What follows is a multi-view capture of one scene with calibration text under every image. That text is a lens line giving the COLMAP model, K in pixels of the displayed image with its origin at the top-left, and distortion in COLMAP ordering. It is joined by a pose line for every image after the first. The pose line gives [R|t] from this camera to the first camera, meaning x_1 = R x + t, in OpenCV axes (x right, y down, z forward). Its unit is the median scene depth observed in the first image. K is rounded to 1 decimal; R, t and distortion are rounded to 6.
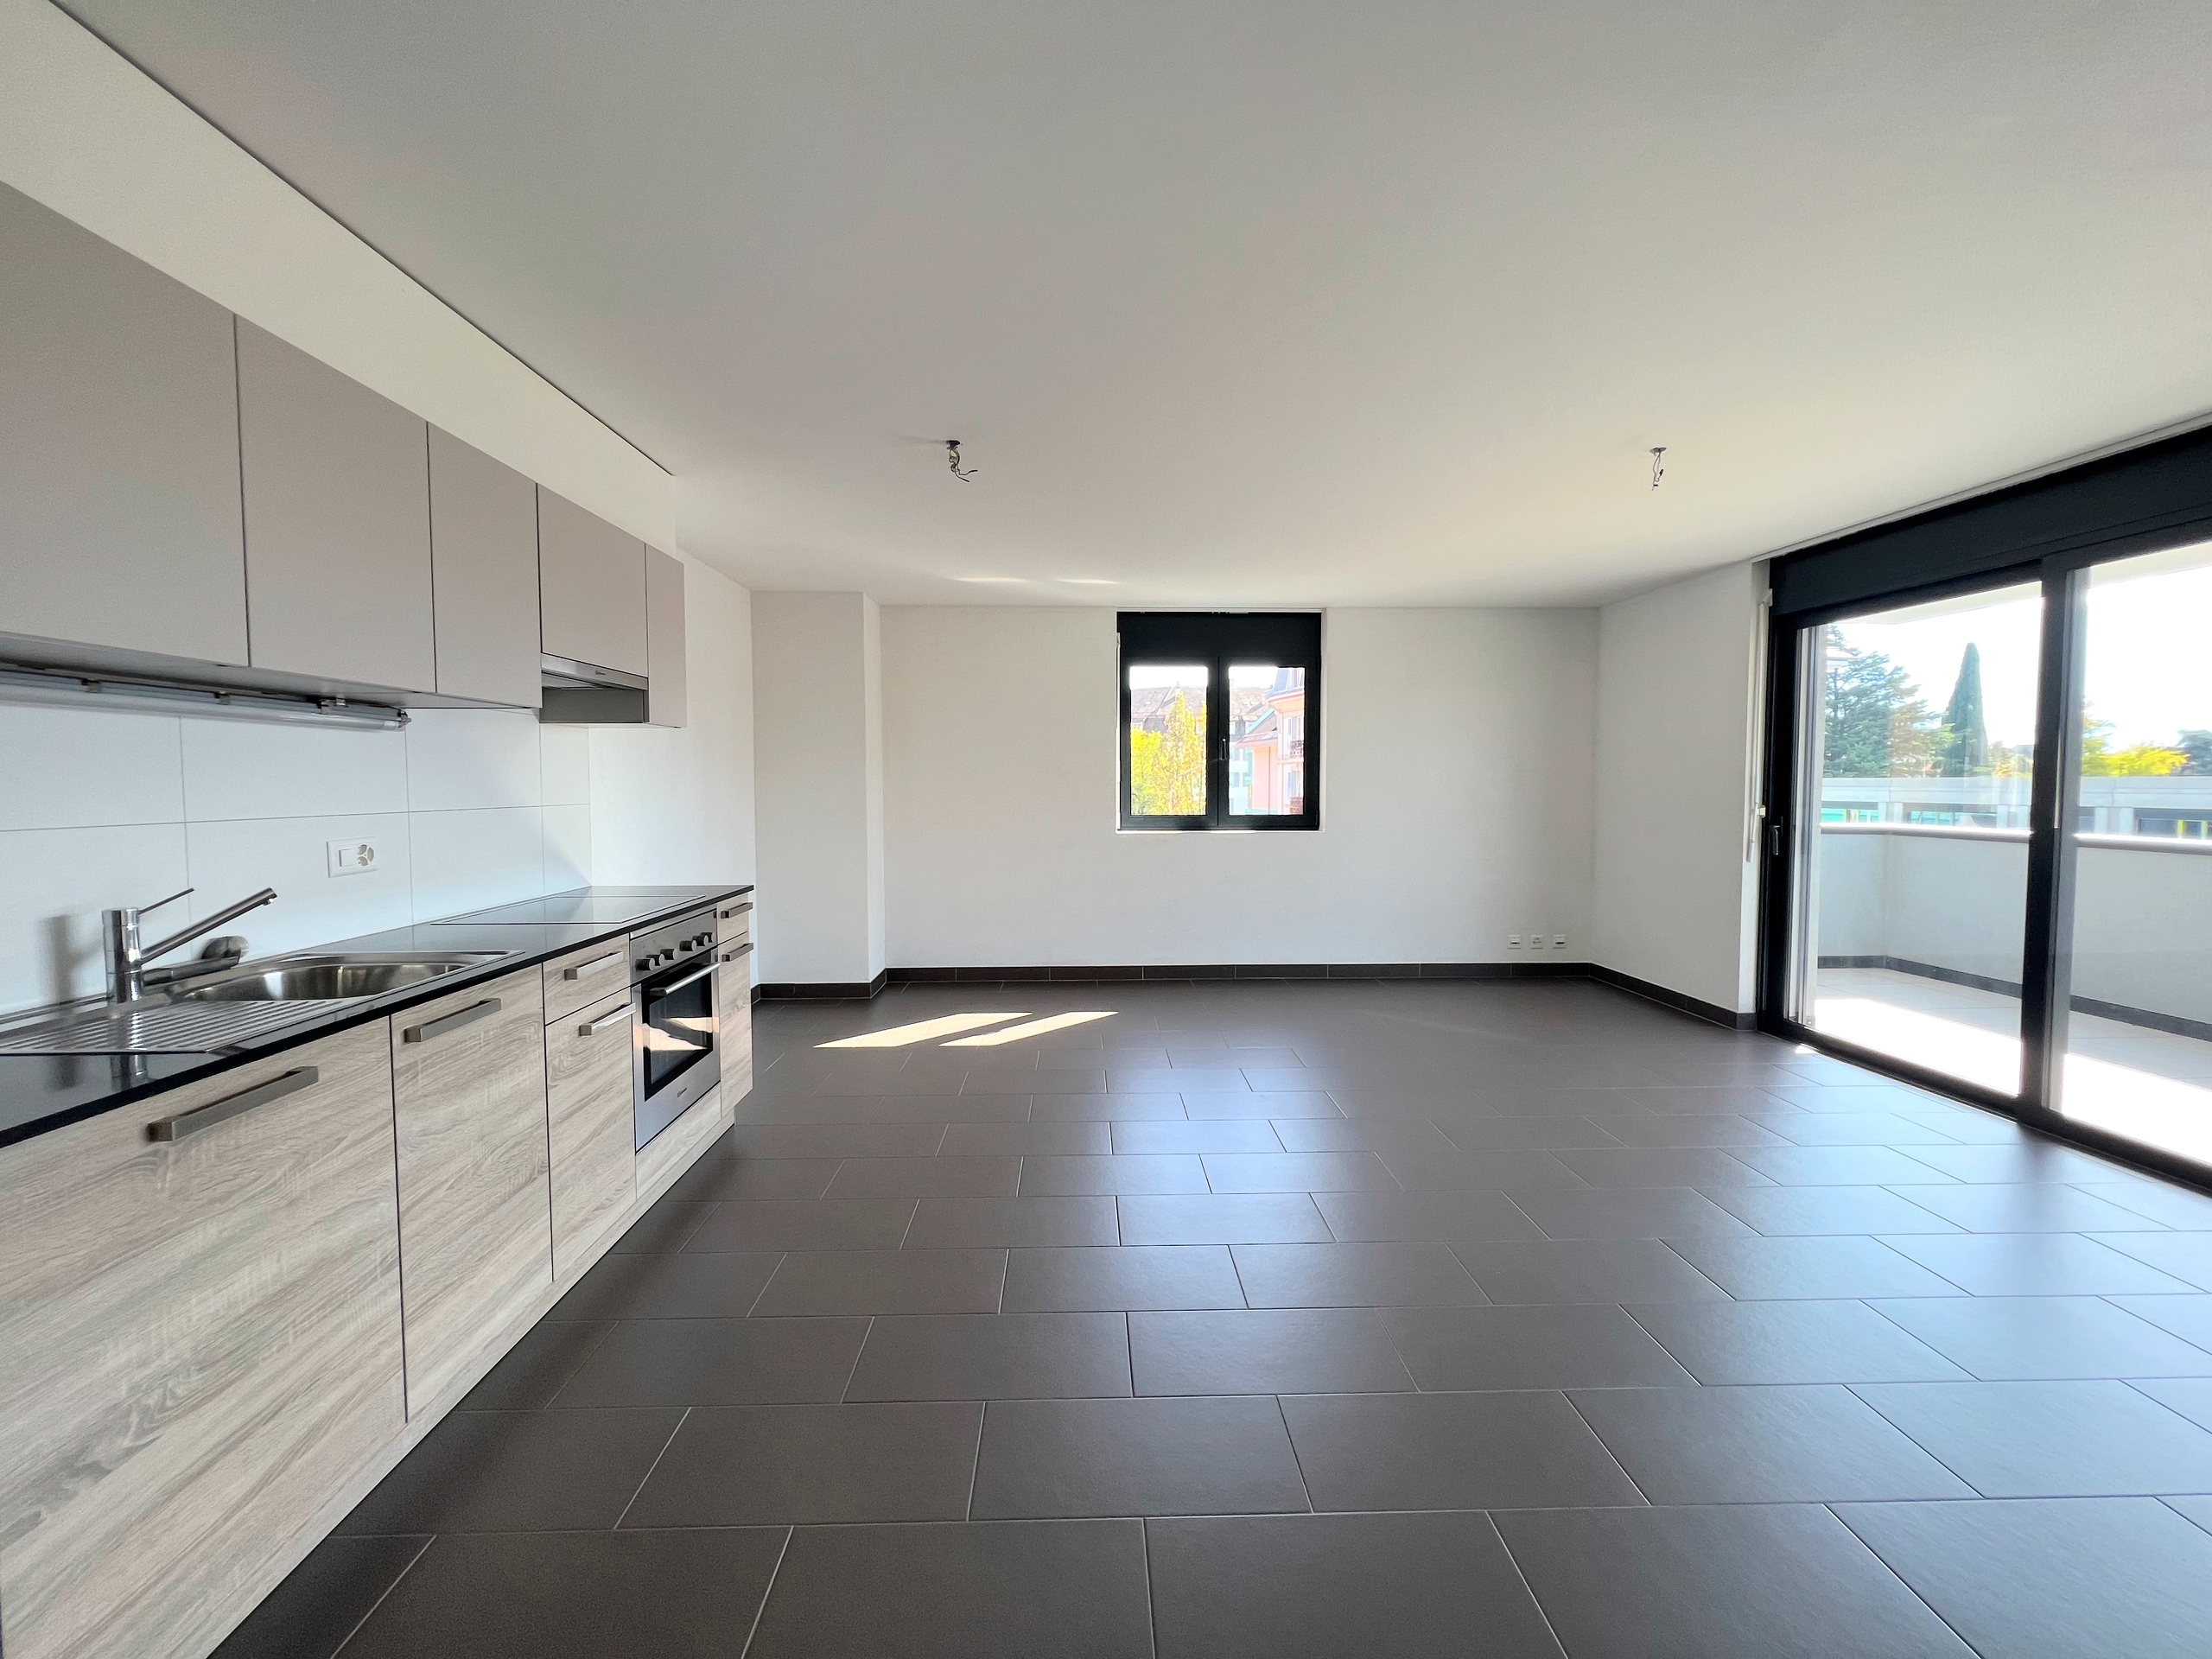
lens RADIAL K [[896.2, 0, 1101.0], [0, 896.2, 823.9], [0, 0, 1]] dist [-0.001893, 0.000320]
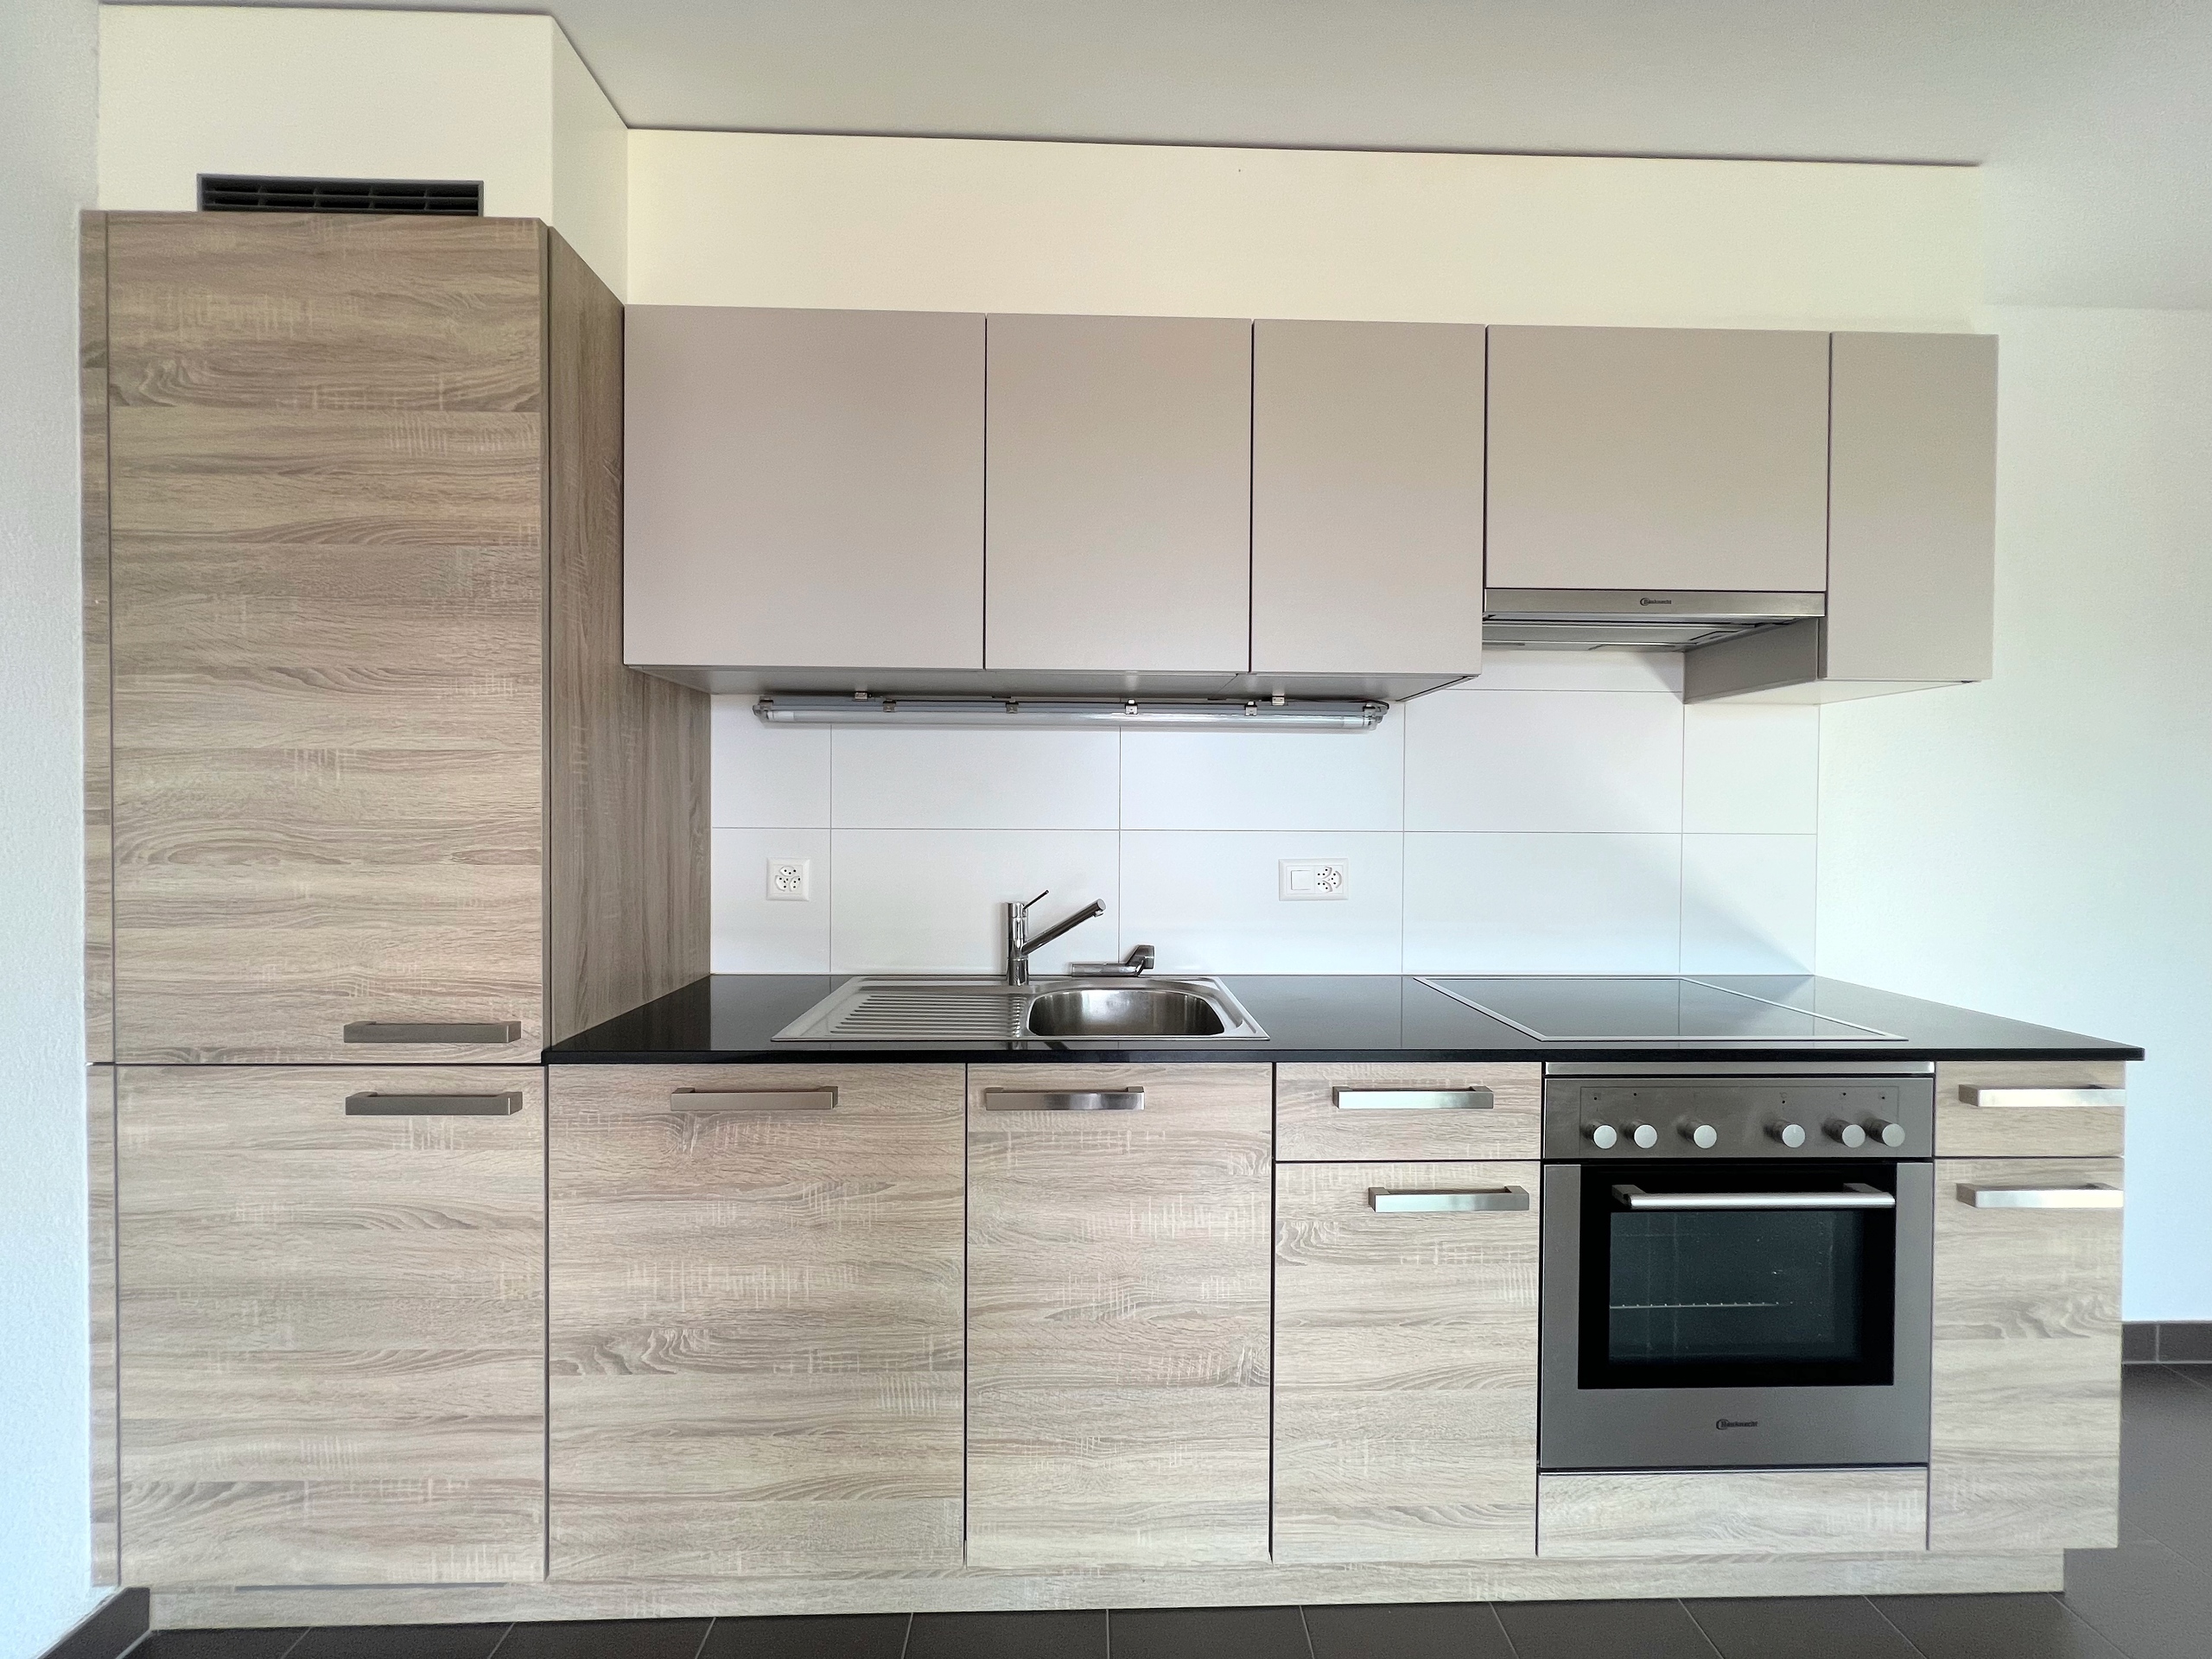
lens RADIAL K [[896.2, 0, 1101.0], [0, 896.2, 823.9], [0, 0, 1]] dist [-0.001893, 0.000320]
pose [[-0.007169, 0.014886, -0.999863, 0.022463], [-0.052990, 0.998479, 0.015246, -0.021042], [0.998569, 0.053093, -0.006369, 0.847995]]
